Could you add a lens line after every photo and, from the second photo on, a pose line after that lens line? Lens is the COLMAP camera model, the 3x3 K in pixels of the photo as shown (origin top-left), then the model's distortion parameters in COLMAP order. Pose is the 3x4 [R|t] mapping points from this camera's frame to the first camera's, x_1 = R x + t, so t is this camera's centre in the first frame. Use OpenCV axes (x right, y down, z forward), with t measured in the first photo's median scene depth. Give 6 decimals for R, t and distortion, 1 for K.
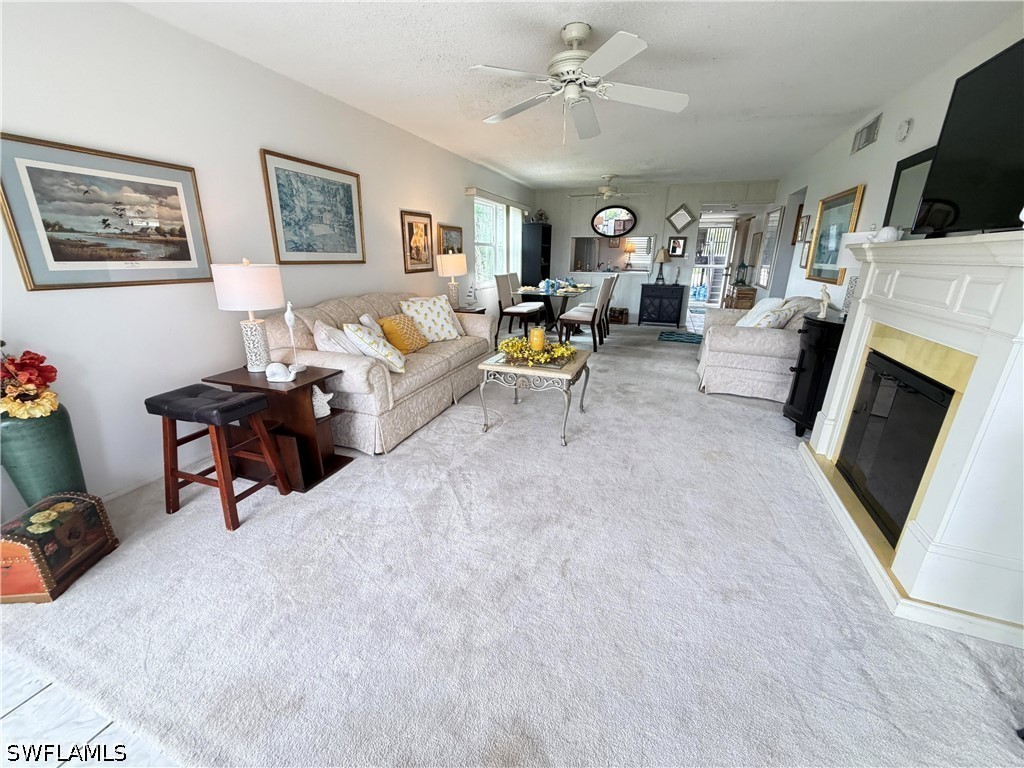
lens RADIAL K [[409.8, 0, 511.8], [0, 409.8, 381.0], [0, 0, 1]] dist [0.000651, 0.000199]
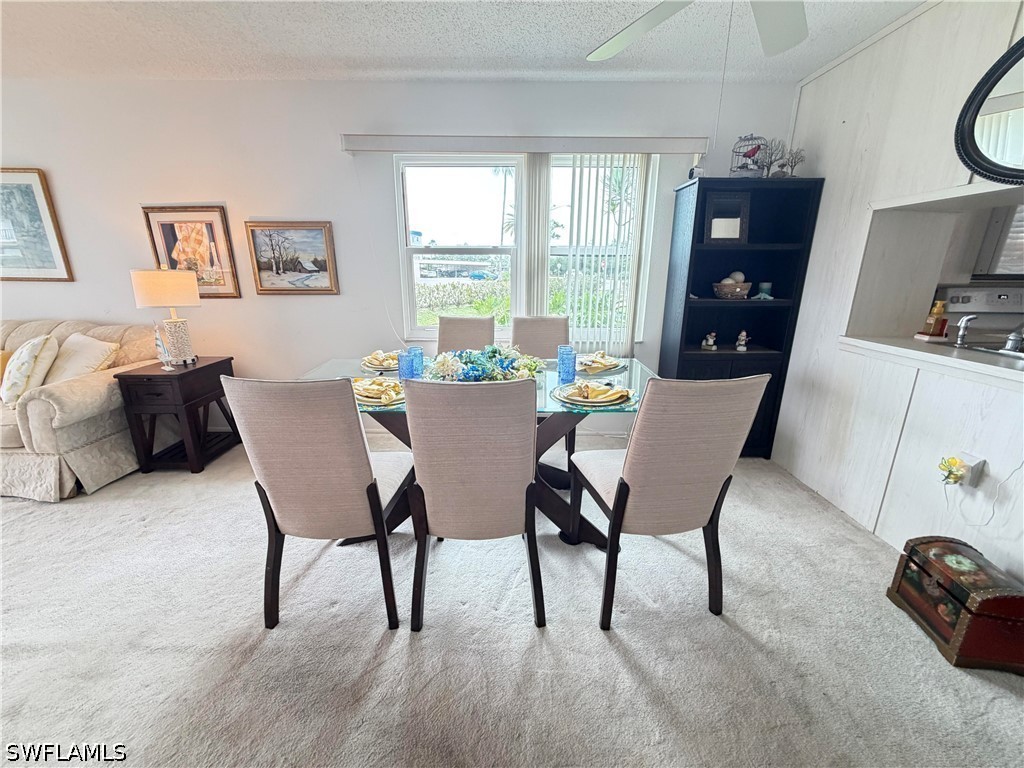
lens RADIAL K [[409.8, 0, 506.3], [0, 409.8, 383.2], [0, 0, 1]] dist [0.000651, 0.000199]
pose [[0.343470, 0.249227, -0.905491, 0.423465], [-0.280888, 0.947275, 0.154181, -0.280424], [0.896175, 0.201385, 0.395366, 0.902000]]
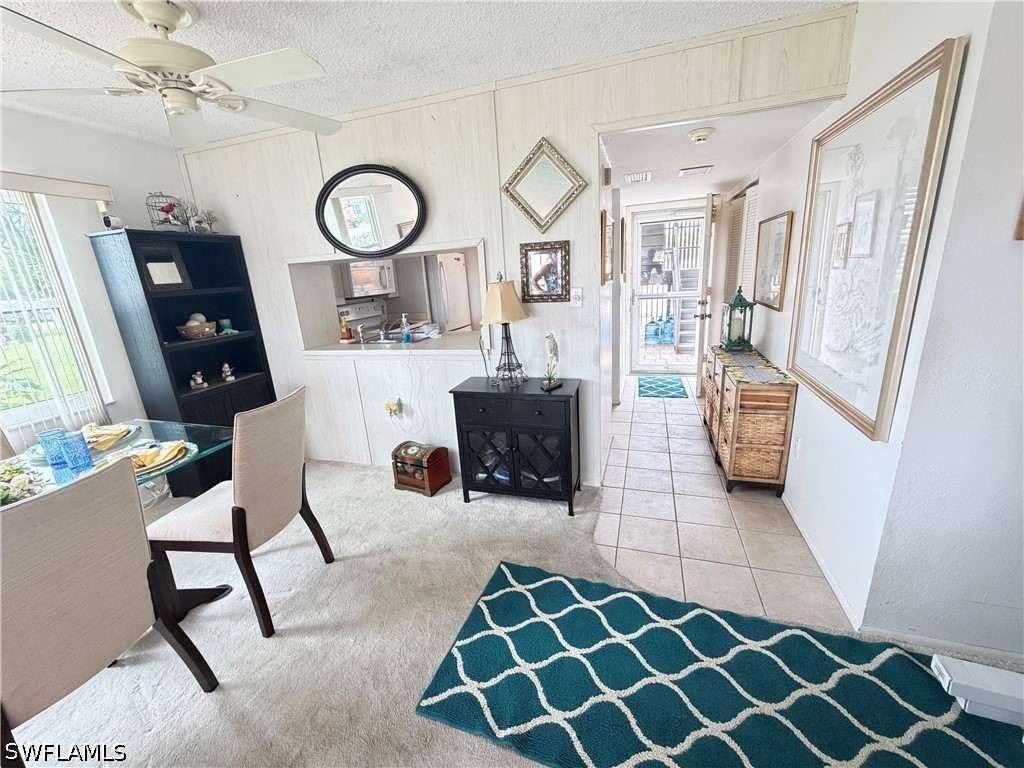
lens RADIAL K [[409.8, 0, 508.3], [0, 409.8, 382.9], [0, 0, 1]] dist [0.000651, 0.000199]
pose [[0.996953, -0.076869, 0.013265, 0.430123], [0.077292, 0.996394, -0.035012, -0.270057], [-0.010526, 0.035930, 0.999299, 0.794970]]
